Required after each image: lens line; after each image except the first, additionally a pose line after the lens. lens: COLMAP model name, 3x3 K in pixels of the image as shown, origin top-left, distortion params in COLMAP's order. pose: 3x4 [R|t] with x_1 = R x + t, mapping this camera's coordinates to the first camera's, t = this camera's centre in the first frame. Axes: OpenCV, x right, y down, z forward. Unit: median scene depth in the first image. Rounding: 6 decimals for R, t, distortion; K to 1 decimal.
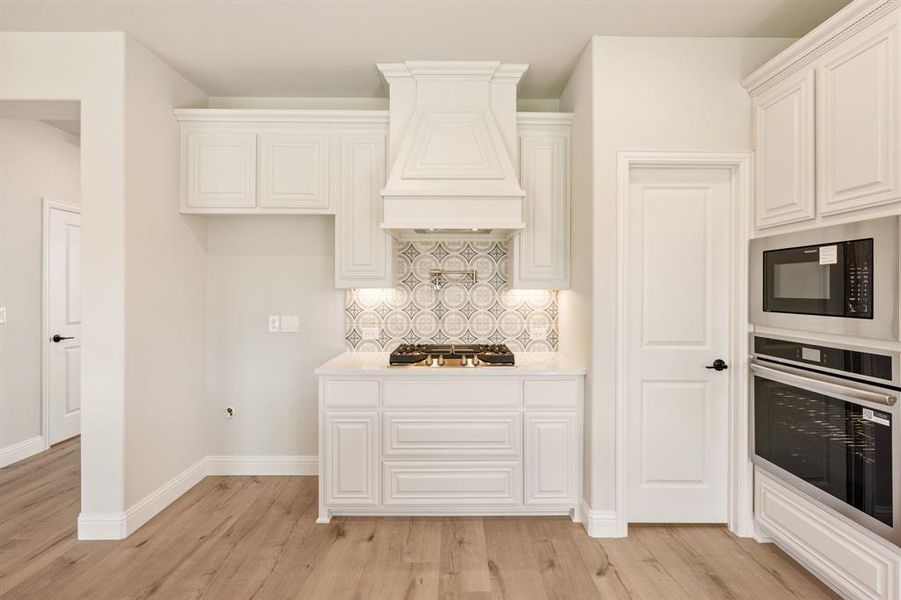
lens RADIAL K [[408.8, 0, 450.9], [0, 408.8, 284.2], [0, 0, 1]] dist [0.000455, 0.000117]
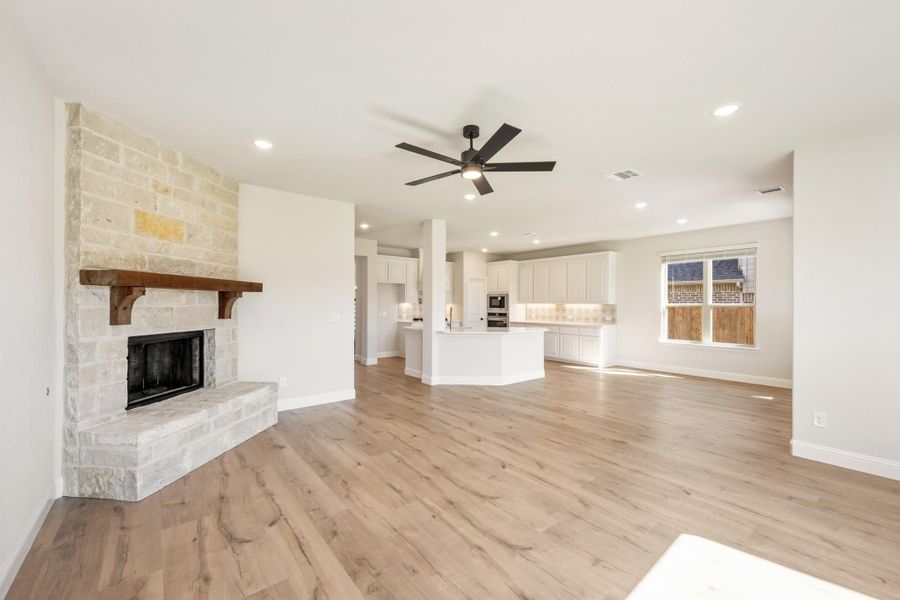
lens RADIAL K [[365.4, 0, 450.0], [0, 365.4, 300.0], [0, 0, 1]] dist [0.000215, 0.000017]
pose [[0.775494, 0.005987, 0.631327, -2.631503], [-0.012566, 0.999903, 0.005954, -0.057473], [-0.631230, -0.012551, 0.775494, -2.360727]]
